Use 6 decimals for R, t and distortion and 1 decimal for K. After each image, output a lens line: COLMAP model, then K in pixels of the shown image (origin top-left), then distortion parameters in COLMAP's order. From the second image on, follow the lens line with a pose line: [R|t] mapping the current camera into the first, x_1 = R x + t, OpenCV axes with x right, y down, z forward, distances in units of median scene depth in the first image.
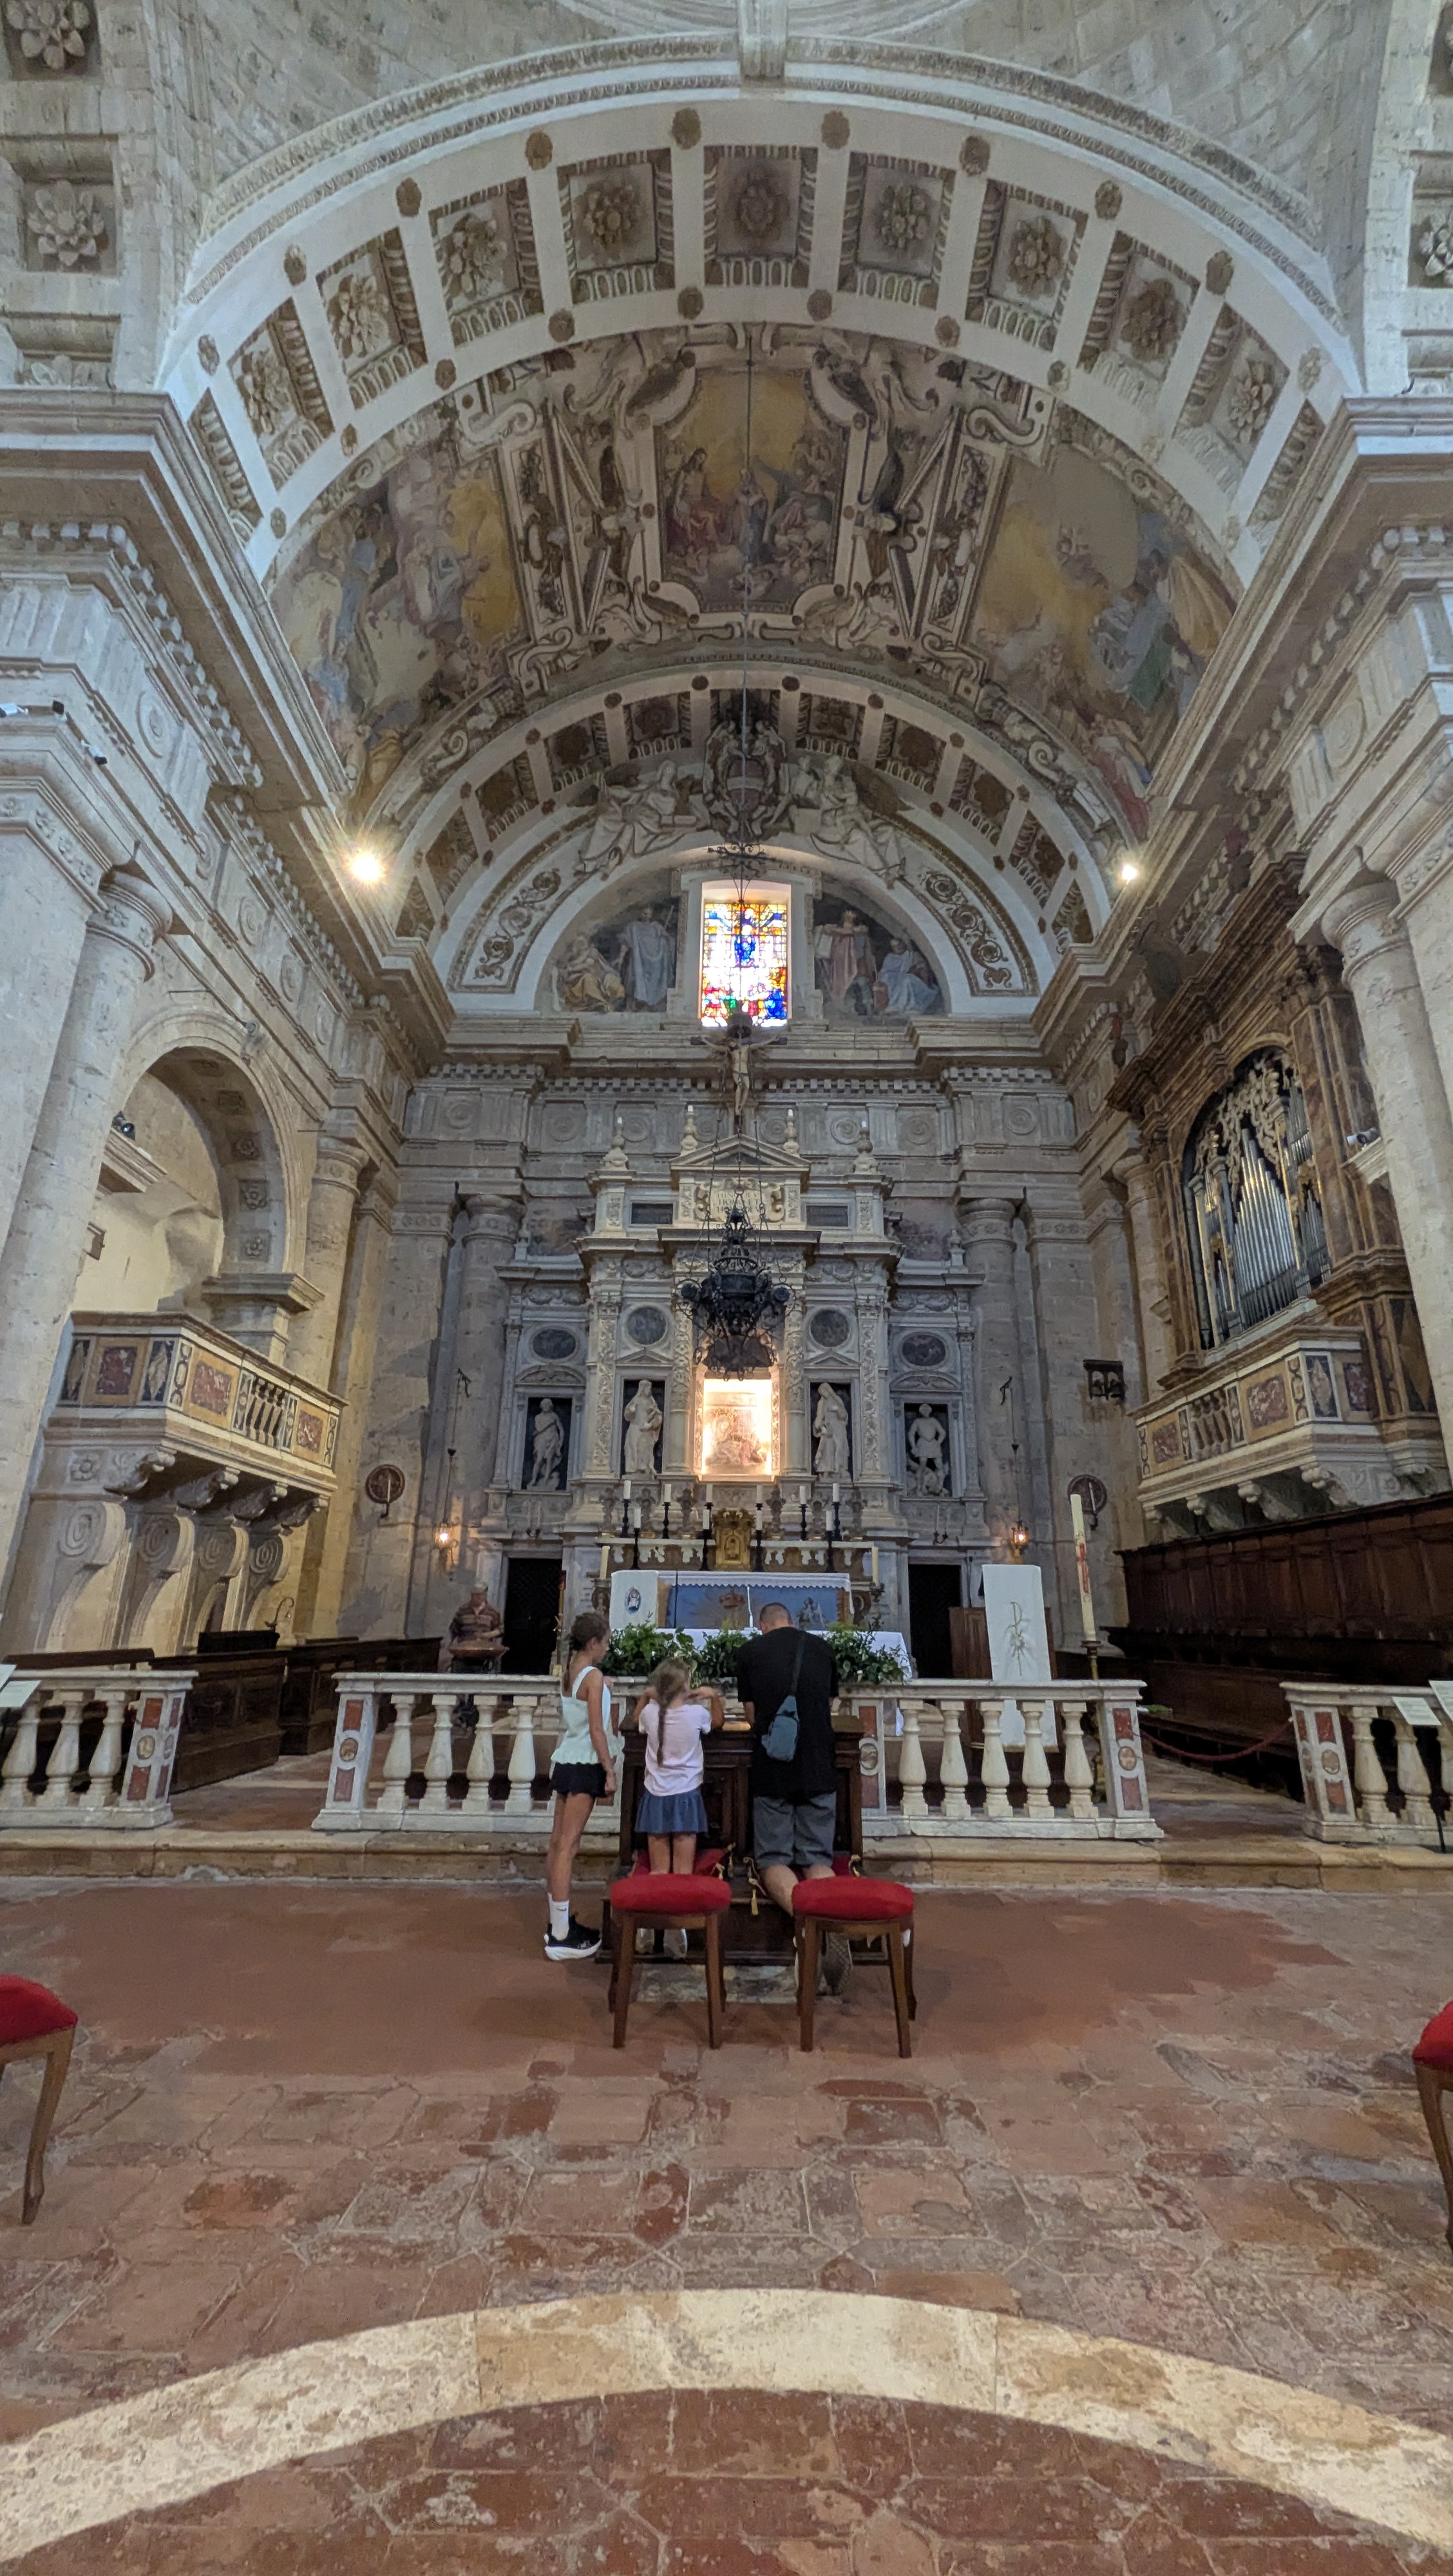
lens RADIAL K [[1003.1, 0, 731.5], [0, 1003.1, 1290.5], [0, 0, 1]] dist [0.002959, 0.000269]
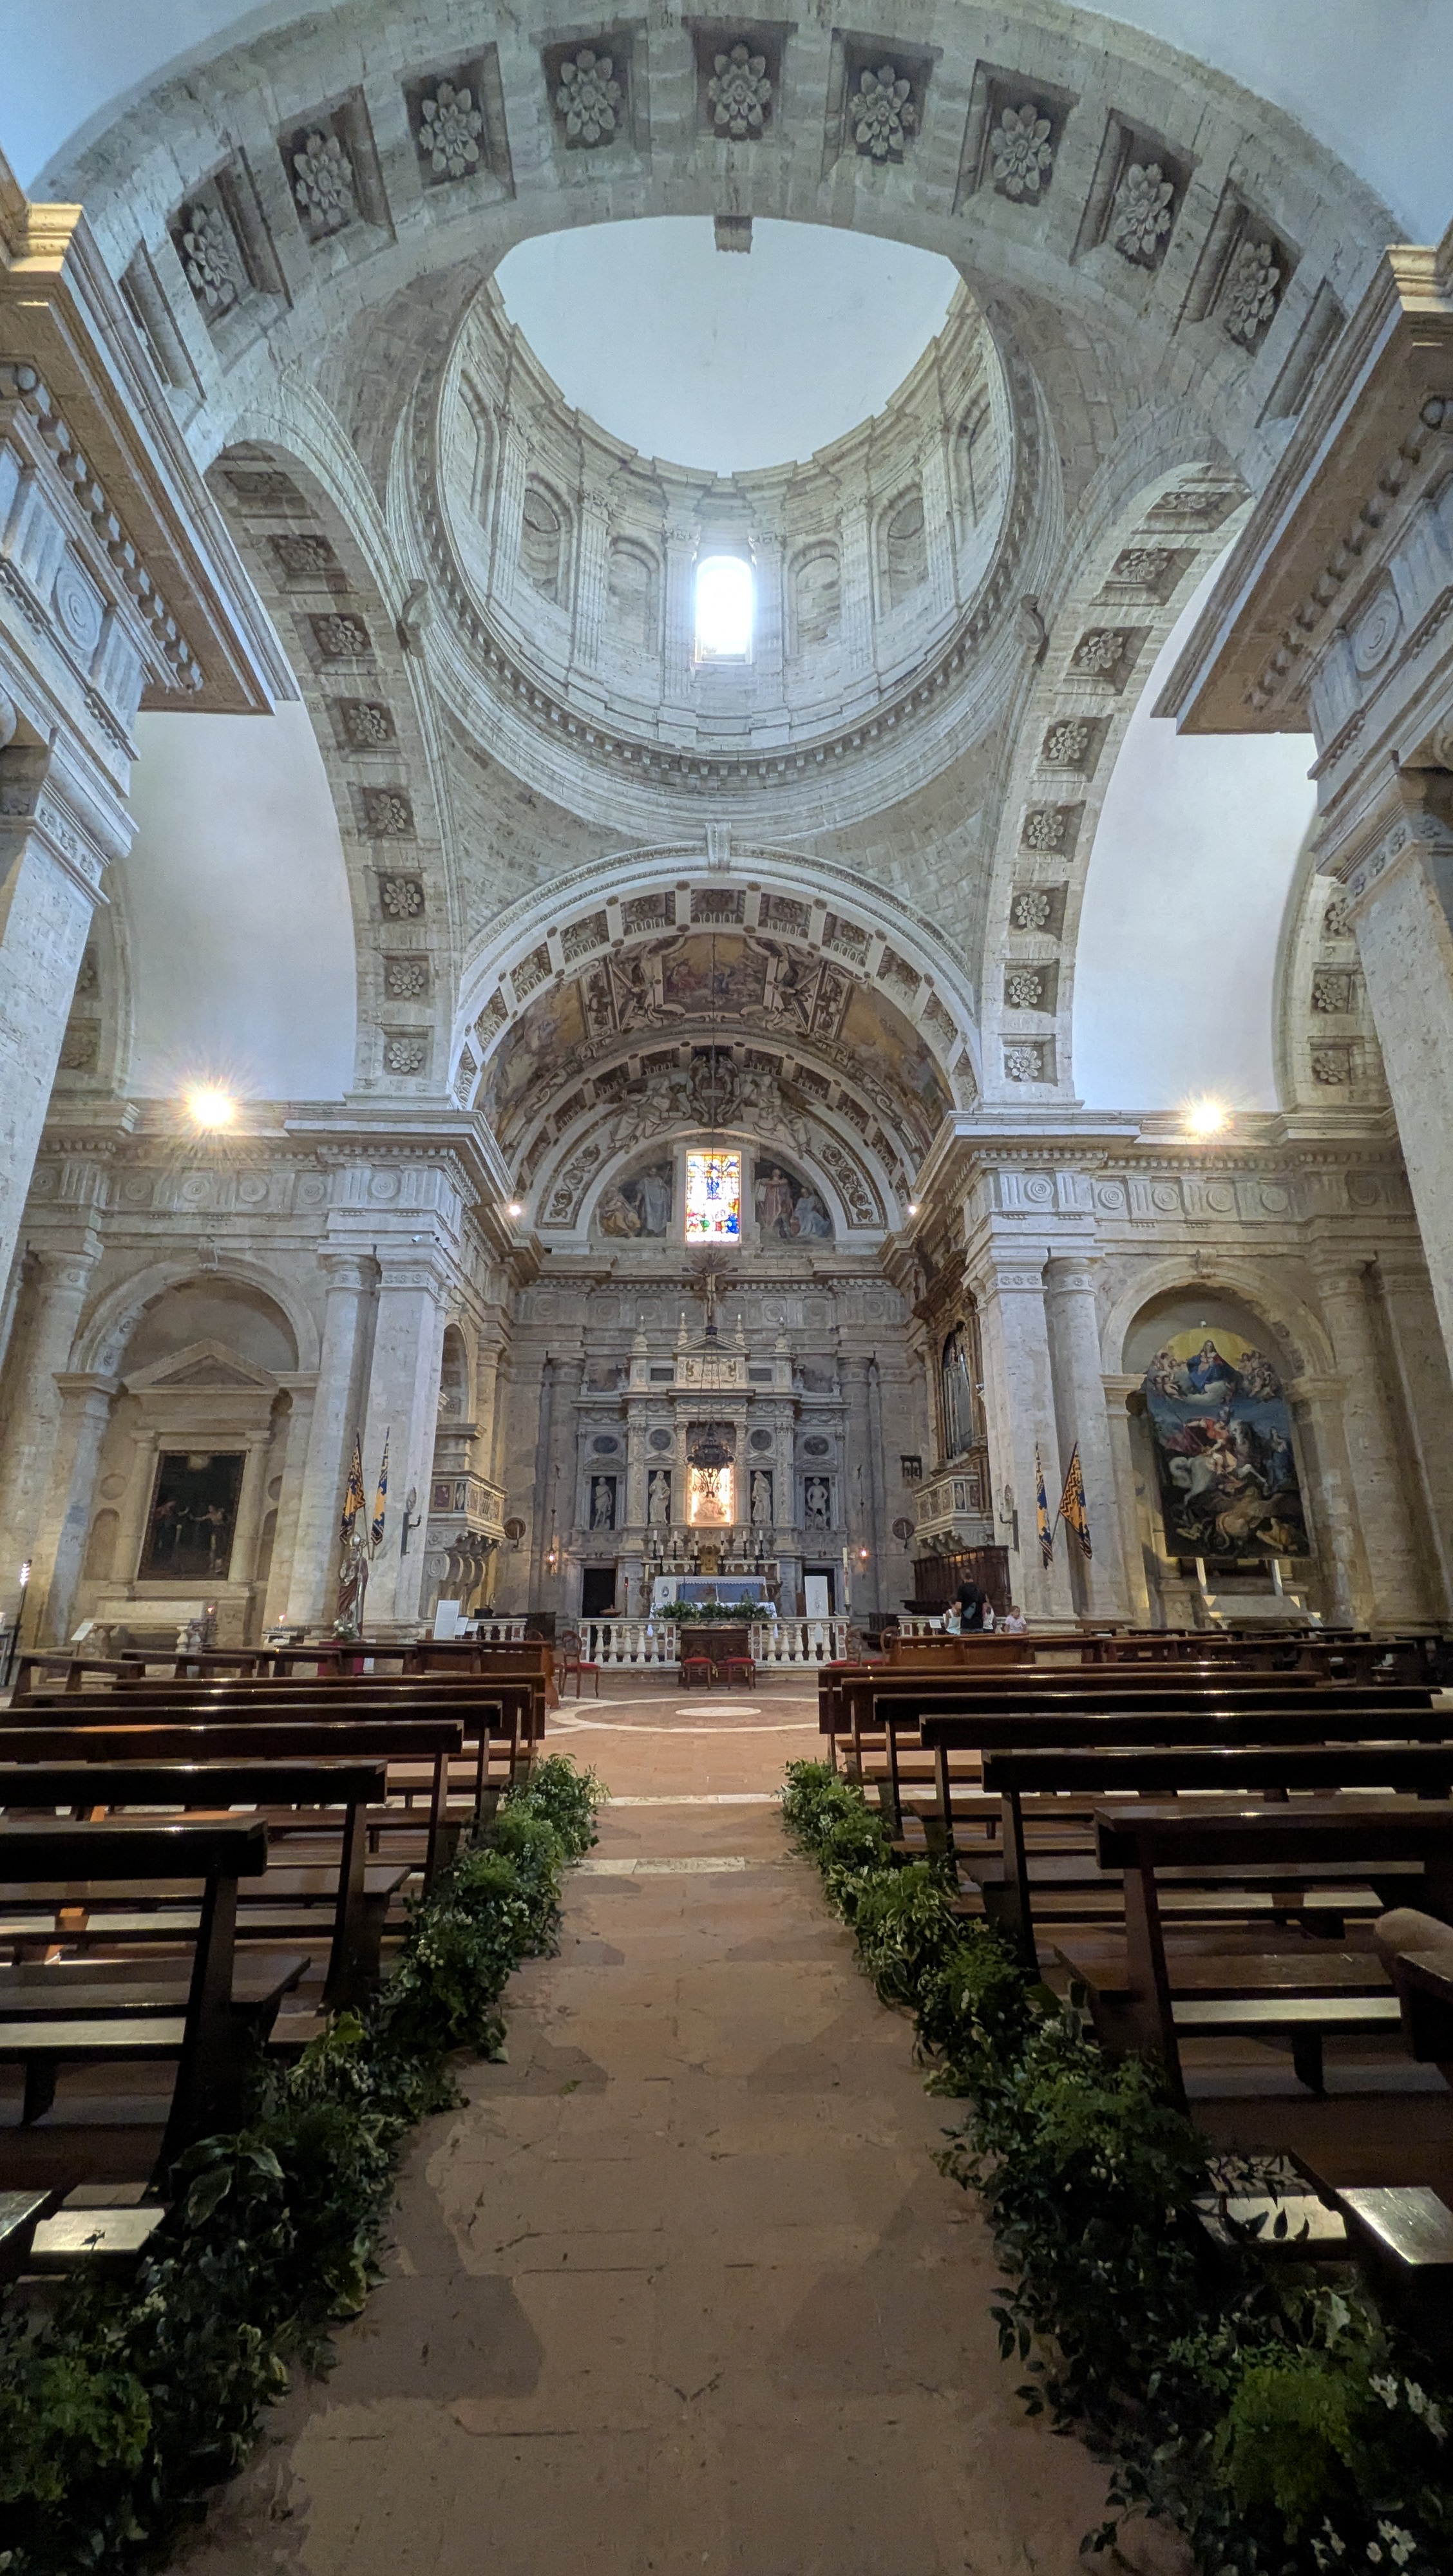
lens RADIAL K [[1003.1, 0, 736.1], [0, 1003.1, 1287.4], [0, 0, 1]] dist [0.002959, 0.000269]
pose [[0.999375, -0.006556, 0.034746, -0.009077], [0.006186, 0.999923, 0.010744, -0.257889], [-0.034813, -0.010522, 0.999338, -0.810922]]
